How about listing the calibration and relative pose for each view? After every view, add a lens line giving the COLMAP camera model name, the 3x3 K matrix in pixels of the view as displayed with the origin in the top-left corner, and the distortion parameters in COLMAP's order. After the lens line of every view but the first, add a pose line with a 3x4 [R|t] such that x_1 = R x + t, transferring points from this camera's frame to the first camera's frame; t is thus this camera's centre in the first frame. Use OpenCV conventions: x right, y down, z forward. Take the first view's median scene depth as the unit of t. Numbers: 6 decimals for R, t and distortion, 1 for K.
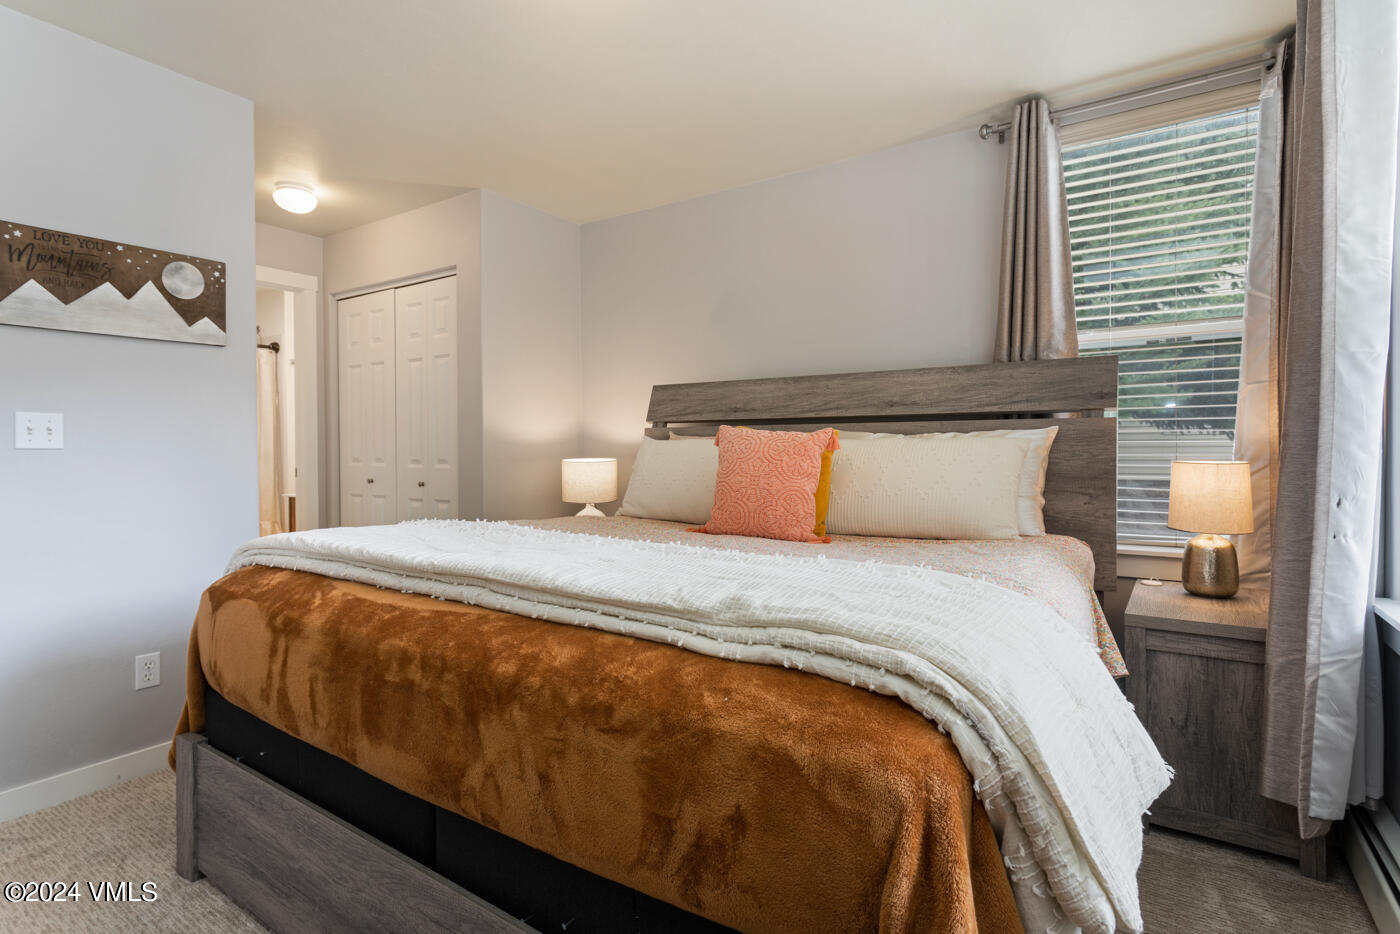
lens RADIAL K [[698.9, 0, 697.6], [0, 698.9, 457.1], [0, 0, 1]] dist [-0.001898, -0.000141]
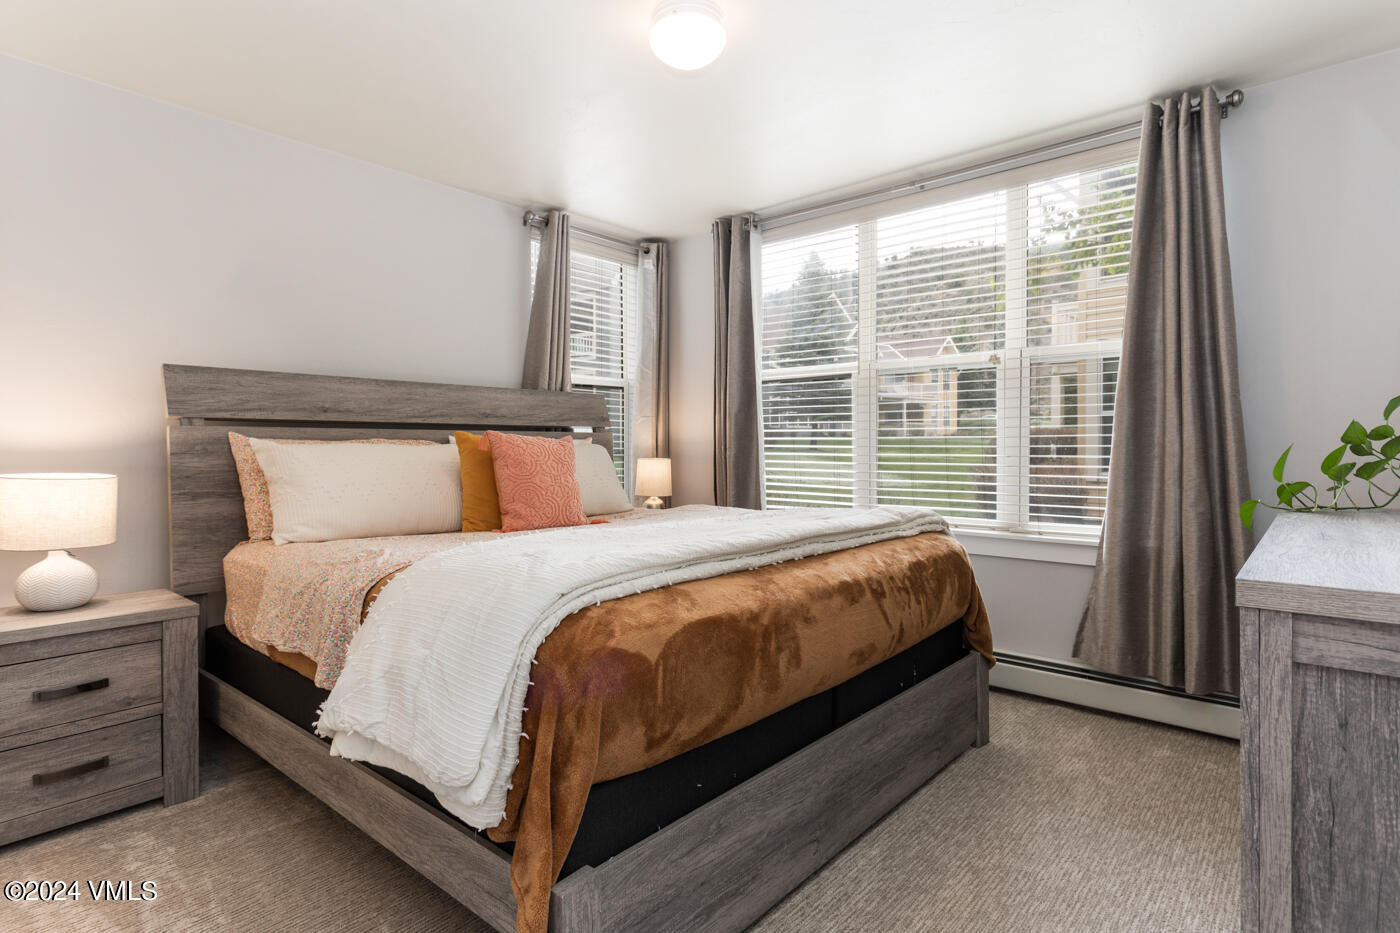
lens RADIAL K [[706.2, 0, 695.3], [0, 706.2, 461.8], [0, 0, 1]] dist [0.018201, 0.000650]
pose [[0.138585, -0.012111, 0.990276, -0.743826], [0.026424, 0.999614, 0.008527, 0.001964], [-0.989998, 0.024986, 0.138852, 0.417815]]
